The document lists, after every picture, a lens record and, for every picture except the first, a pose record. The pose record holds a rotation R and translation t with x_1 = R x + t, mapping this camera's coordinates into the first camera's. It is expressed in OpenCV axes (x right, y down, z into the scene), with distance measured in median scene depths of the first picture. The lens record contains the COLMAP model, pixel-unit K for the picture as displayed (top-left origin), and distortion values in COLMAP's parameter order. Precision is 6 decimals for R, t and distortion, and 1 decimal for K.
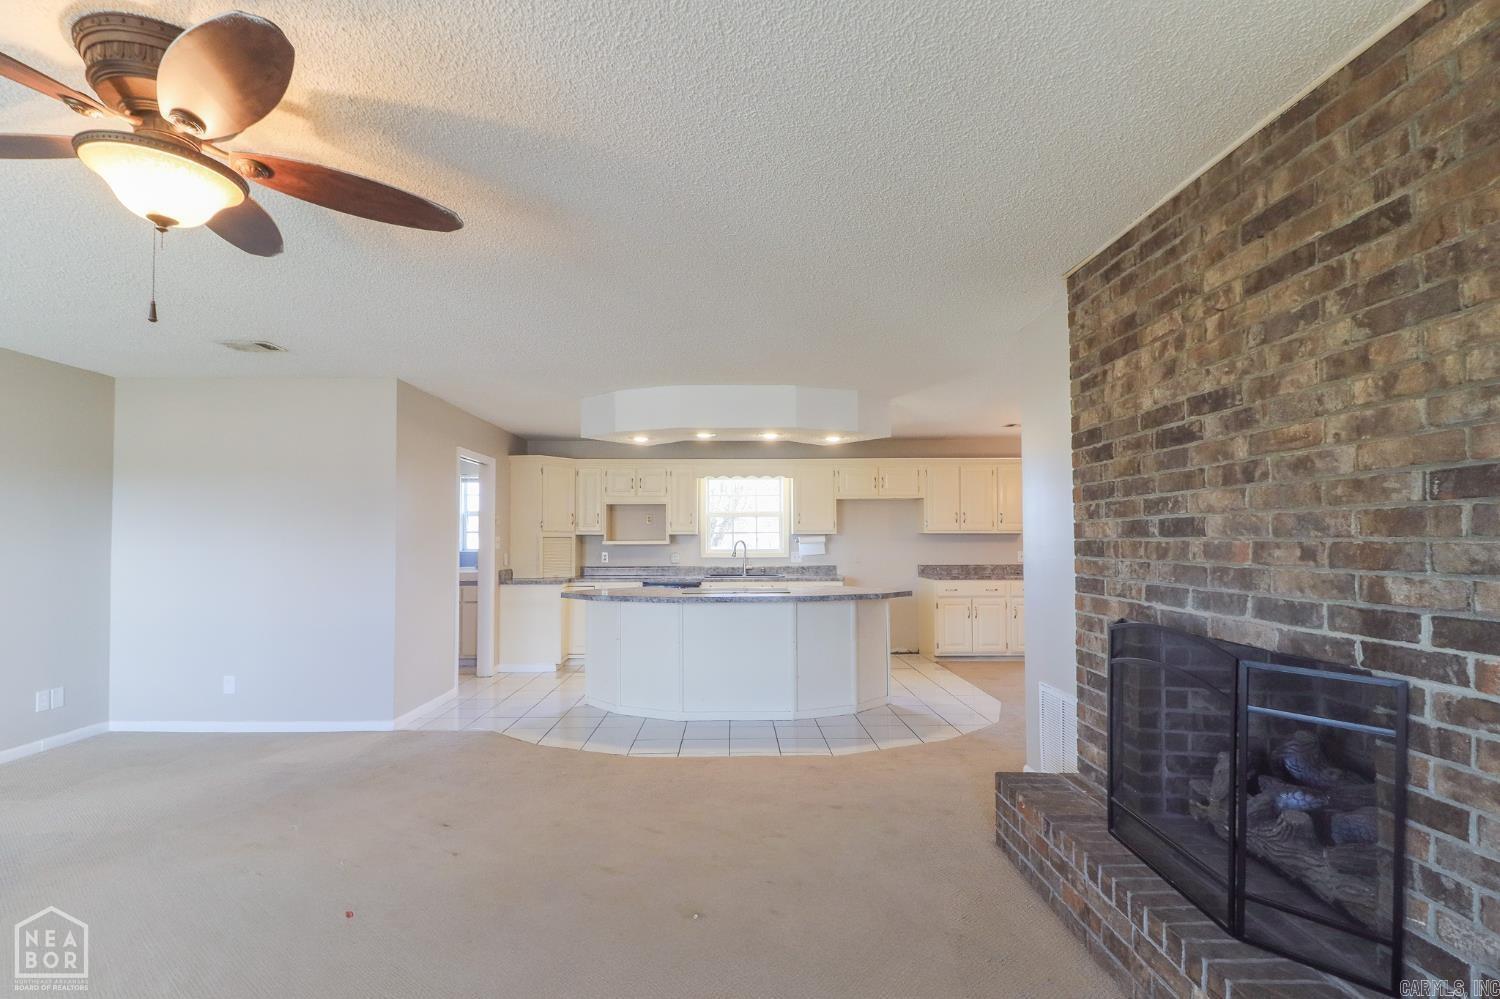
lens RADIAL K [[695.3, 0, 747.2], [0, 695.3, 526.9], [0, 0, 1]] dist [0.000251, -0.000371]
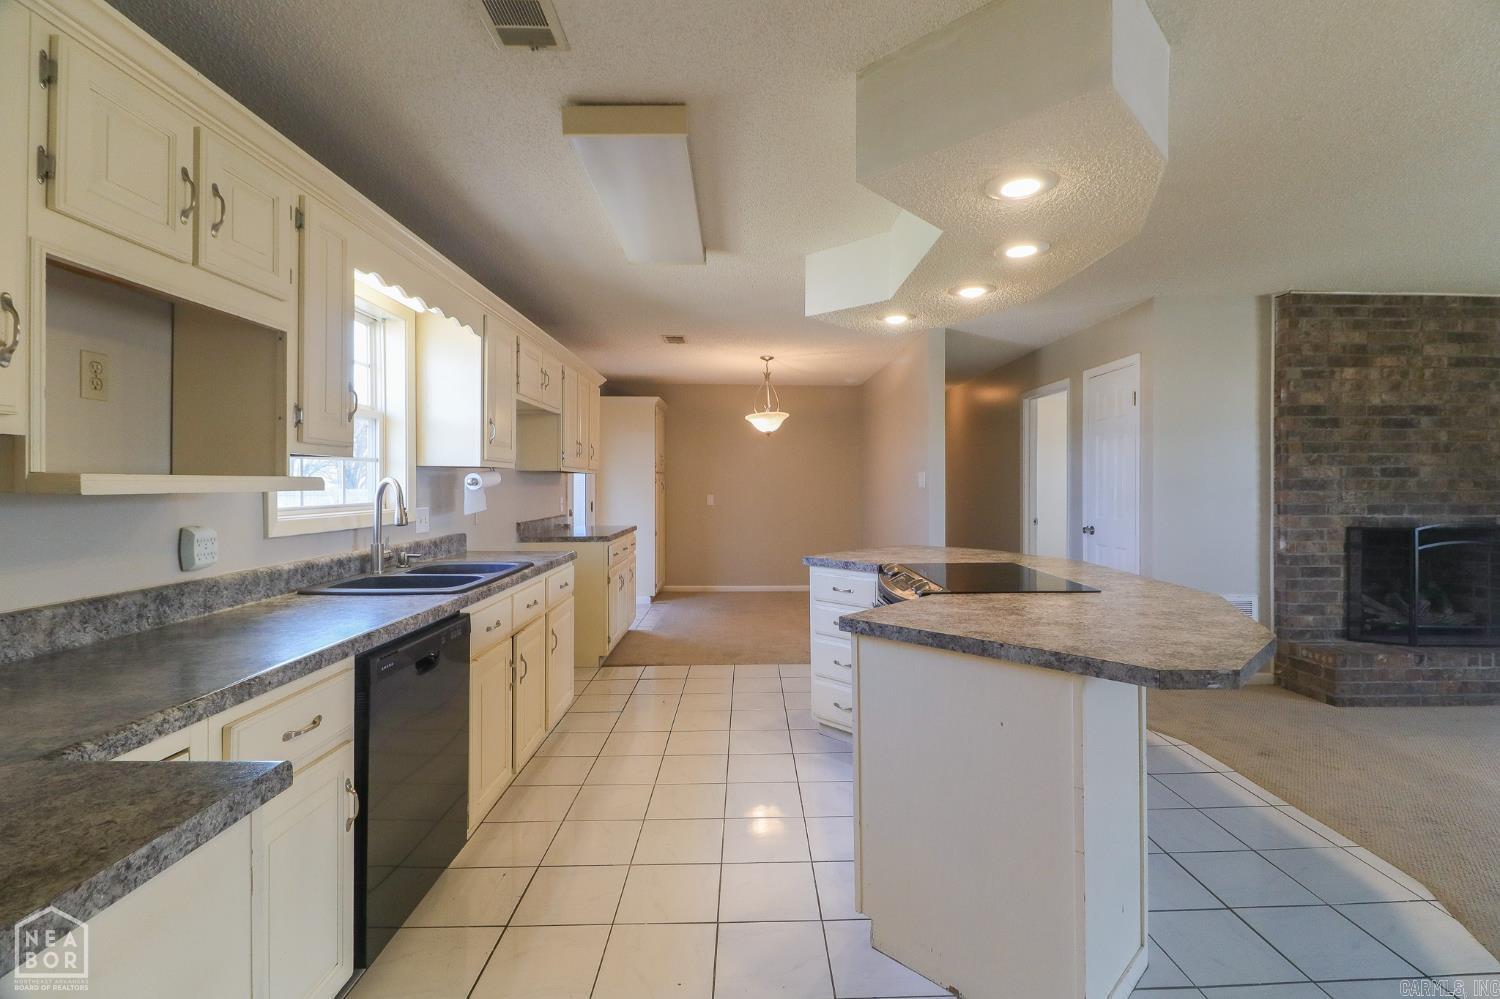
lens RADIAL K [[696.6, 0, 770.2], [0, 696.6, 487.1], [0, 0, 1]] dist [0.000620, -0.000890]
pose [[-0.019165, -0.001159, 0.999816, -1.279009], [-0.016167, 0.999869, 0.000849, 0.069465], [-0.999686, -0.016147, -0.019181, 2.851201]]
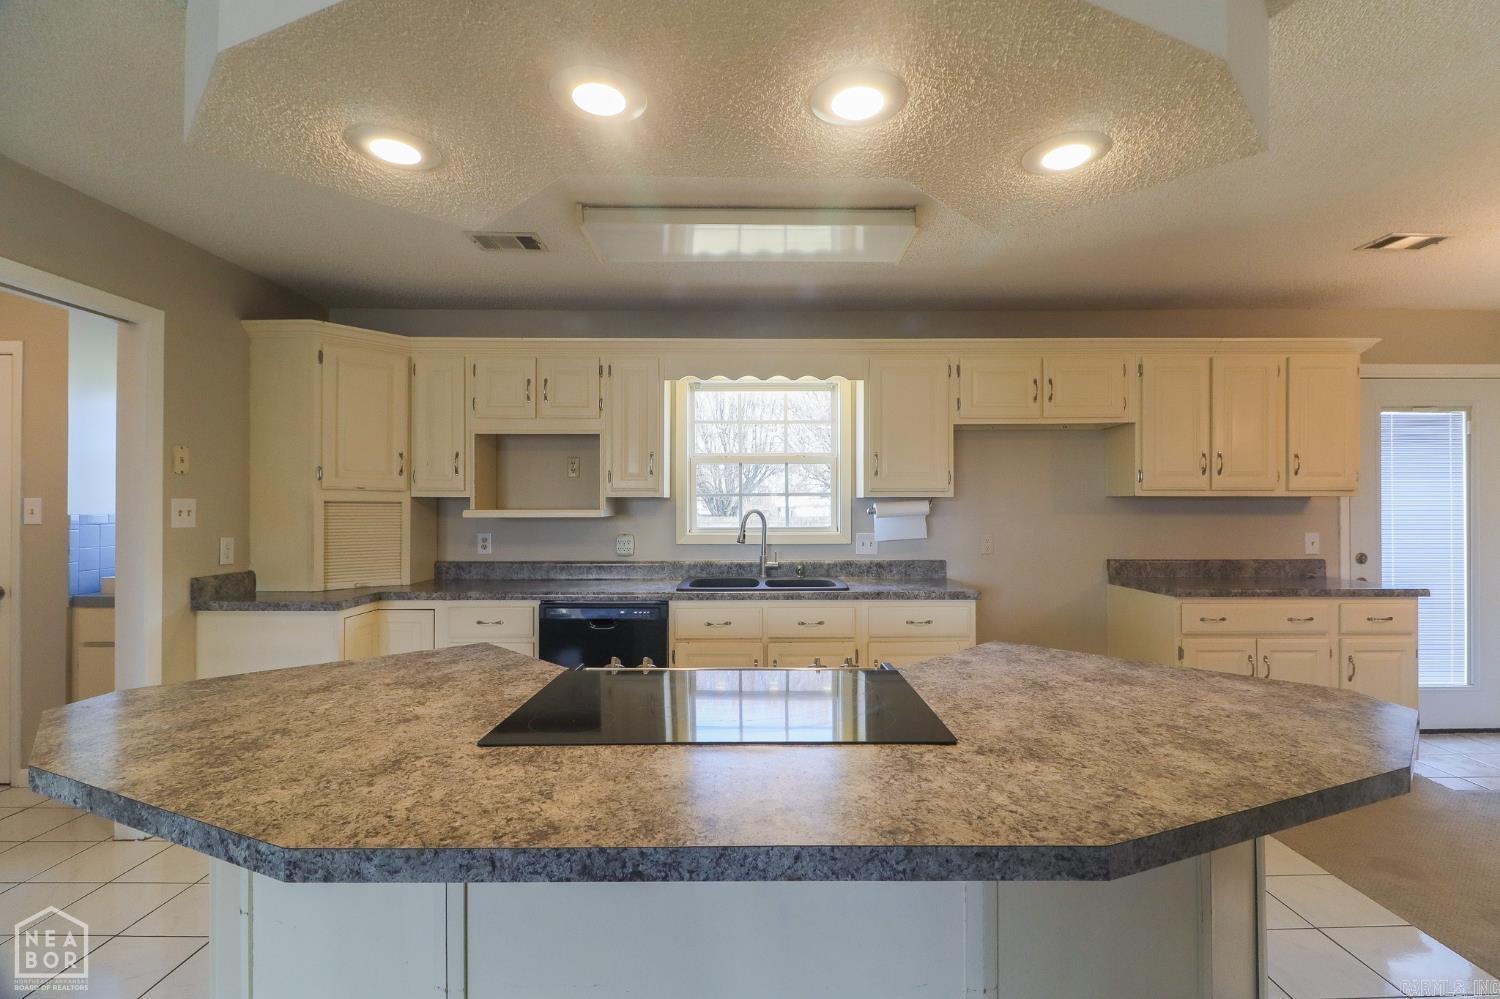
lens RADIAL K [[696.6, 0, 770.2], [0, 696.6, 487.1], [0, 0, 1]] dist [0.000620, -0.000890]
pose [[0.999987, 0.003167, 0.003903, -0.002375], [-0.003111, 0.999894, -0.014249, 0.035955], [-0.003948, 0.014236, 0.999891, 1.781487]]
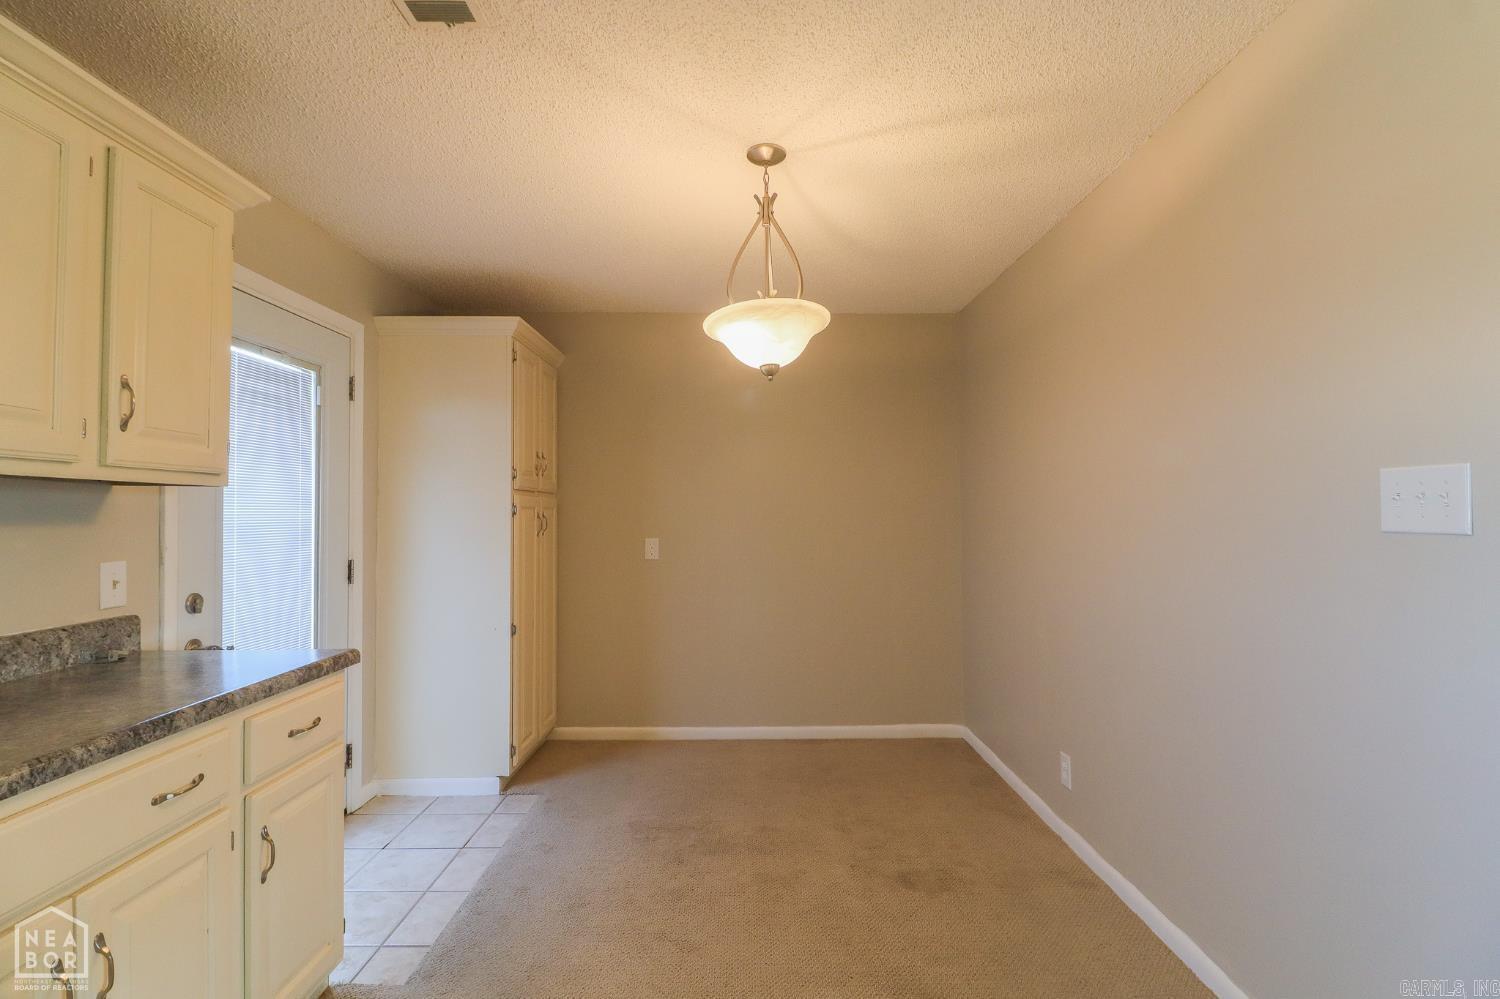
lens RADIAL K [[716.3, 0, 749.7], [0, 716.3, 512.3], [0, 0, 1]] dist [-0.011855, -0.000796]
pose [[0.015383, 0.005776, 0.999865, 0.567672], [-0.012254, 0.999909, -0.005588, 0.058816], [-0.999807, -0.012166, 0.015453, 2.818000]]
